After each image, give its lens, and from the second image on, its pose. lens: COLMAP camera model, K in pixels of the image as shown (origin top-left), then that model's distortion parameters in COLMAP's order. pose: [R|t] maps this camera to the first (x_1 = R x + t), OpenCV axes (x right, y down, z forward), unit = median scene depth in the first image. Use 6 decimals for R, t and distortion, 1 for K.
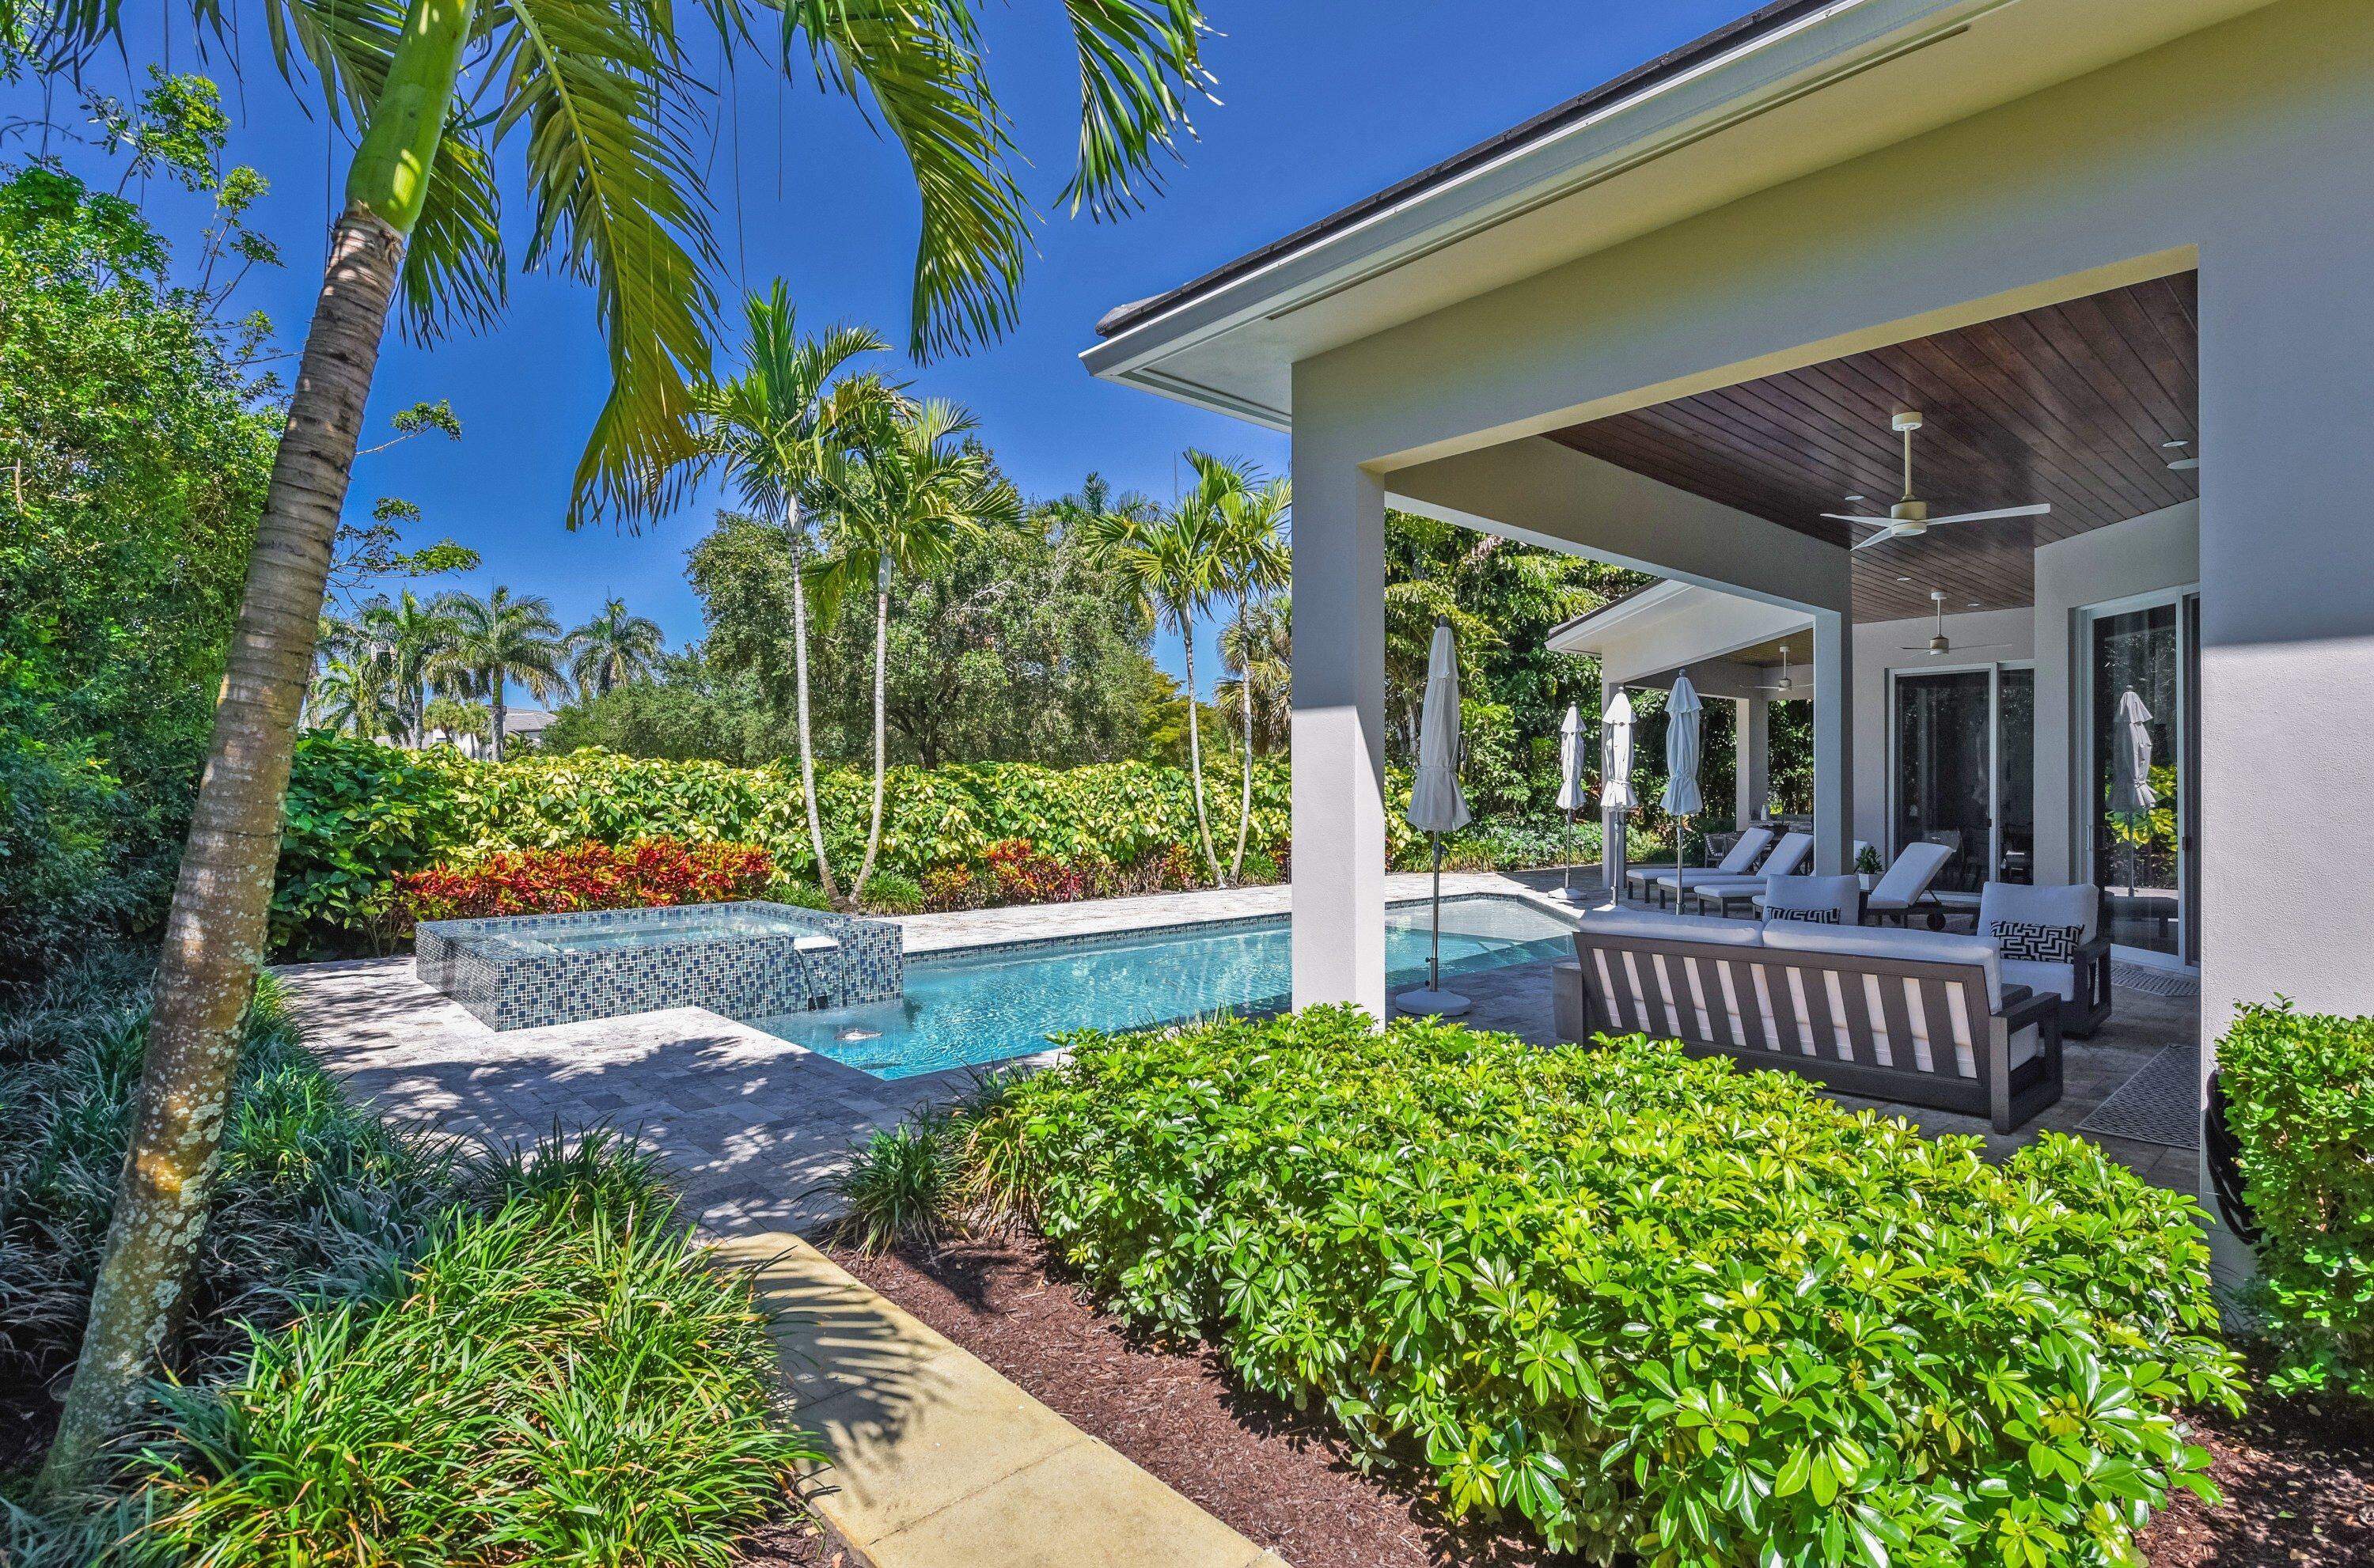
lens RADIAL K [[1181.6, 0, 1179.9], [0, 1181.6, 781.0], [0, 0, 1]] dist [-0.006018, -0.000205]
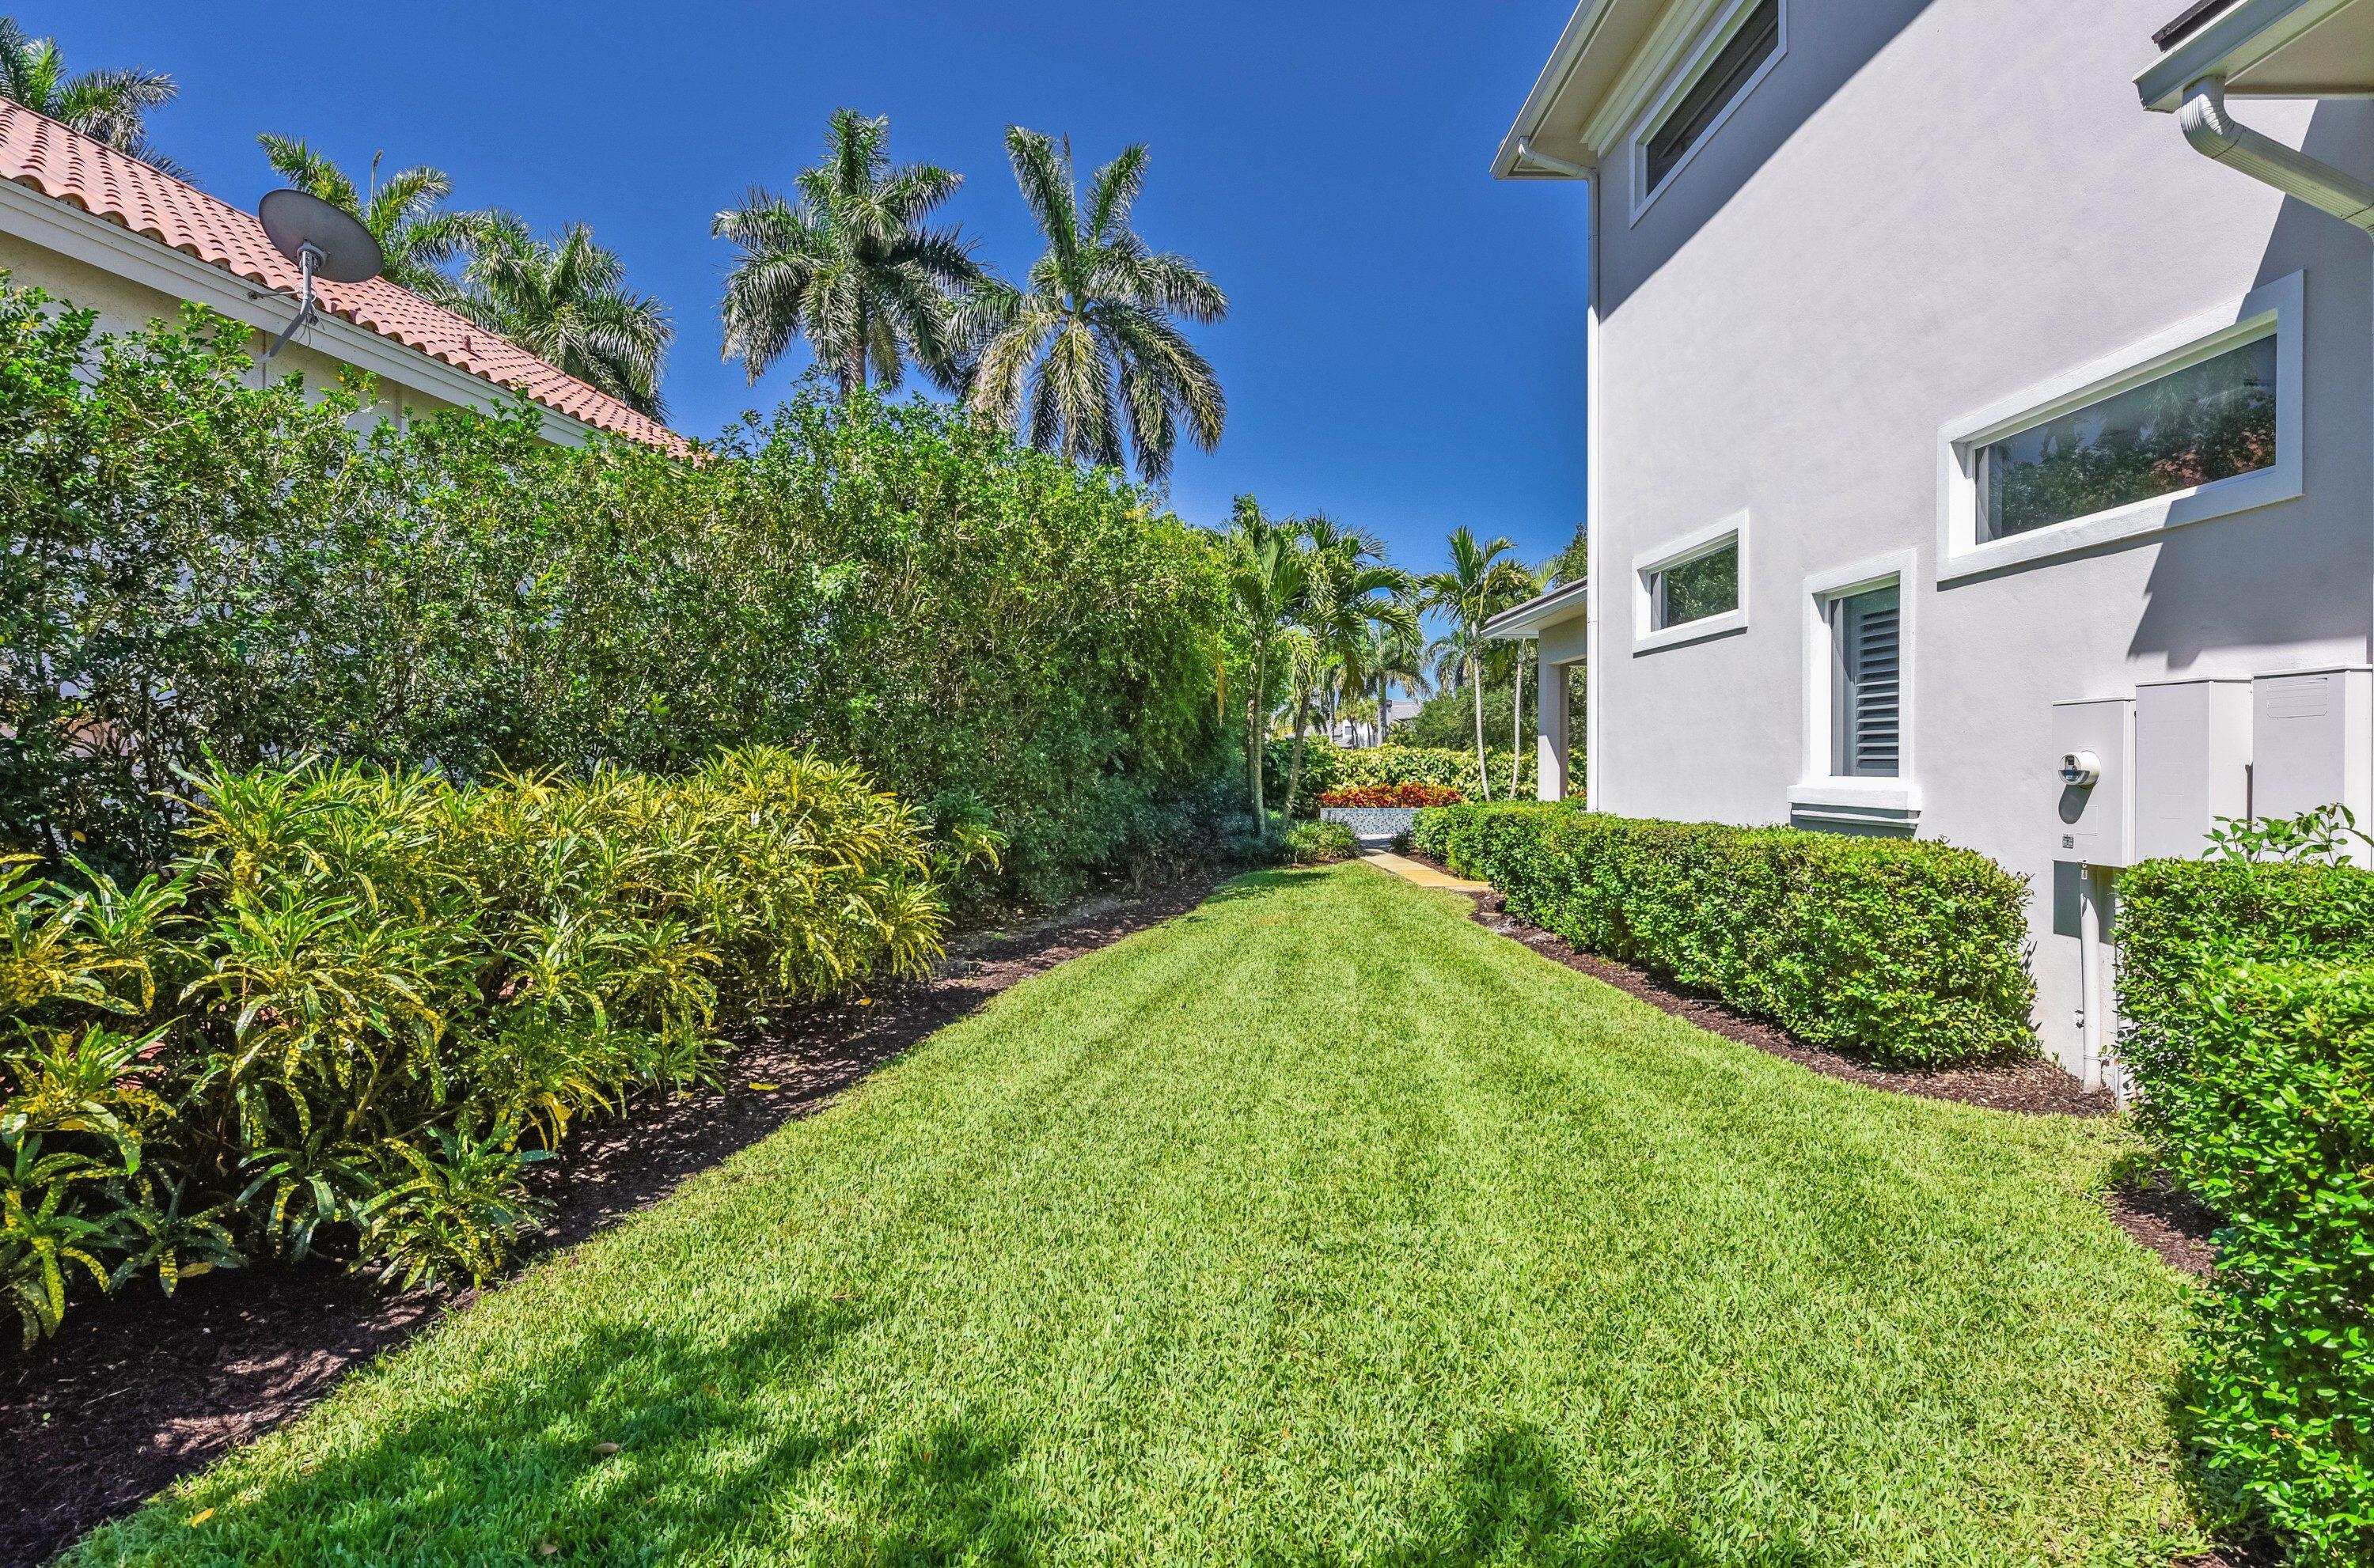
lens RADIAL K [[1181.6, 0, 1180.4], [0, 1181.6, 775.0], [0, 0, 1]] dist [-0.006018, -0.000205]
pose [[0.762614, 0.005087, -0.646834, 0.592240], [0.003162, 0.999928, 0.011592, 0.004512], [0.646846, -0.010885, 0.762543, -0.877327]]
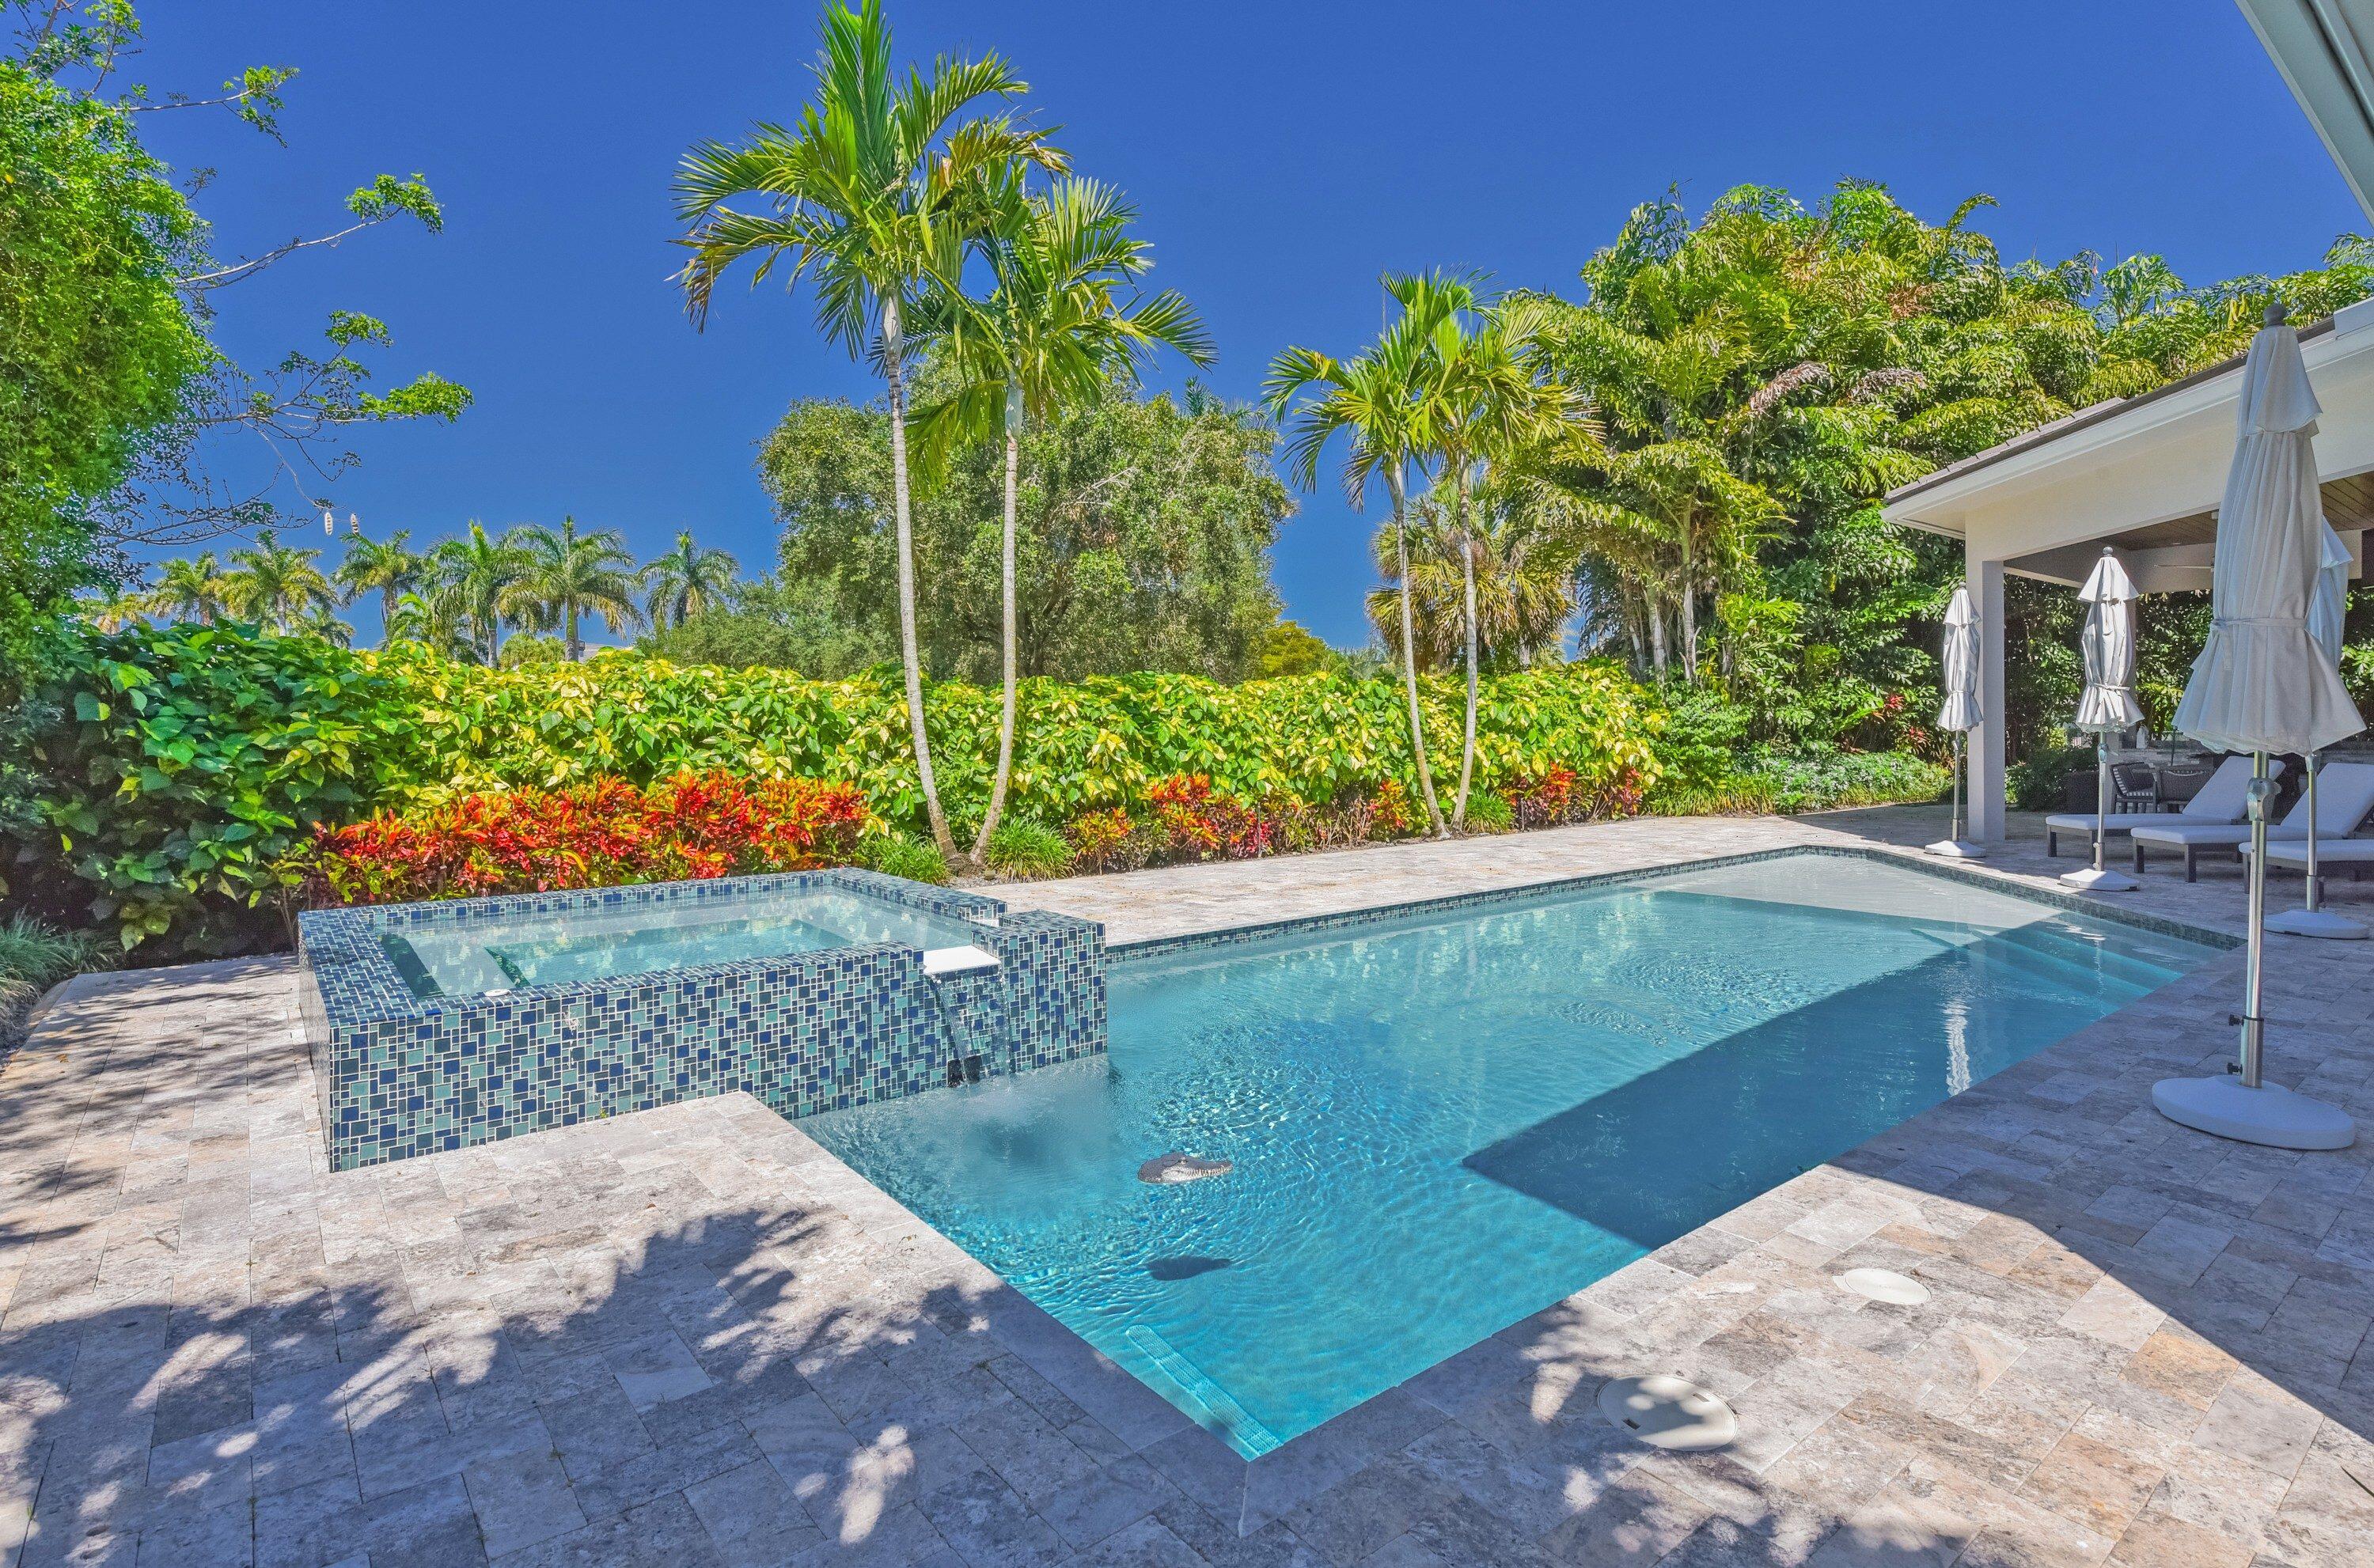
lens RADIAL K [[1181.6, 0, 1208.9], [0, 1181.6, 730.5], [0, 0, 1]] dist [-0.006018, -0.000205]
pose [[0.999306, -0.002946, -0.037129, -0.100221], [0.003369, 0.999930, 0.011355, 0.013589], [0.037093, -0.011472, 0.999246, 0.264999]]
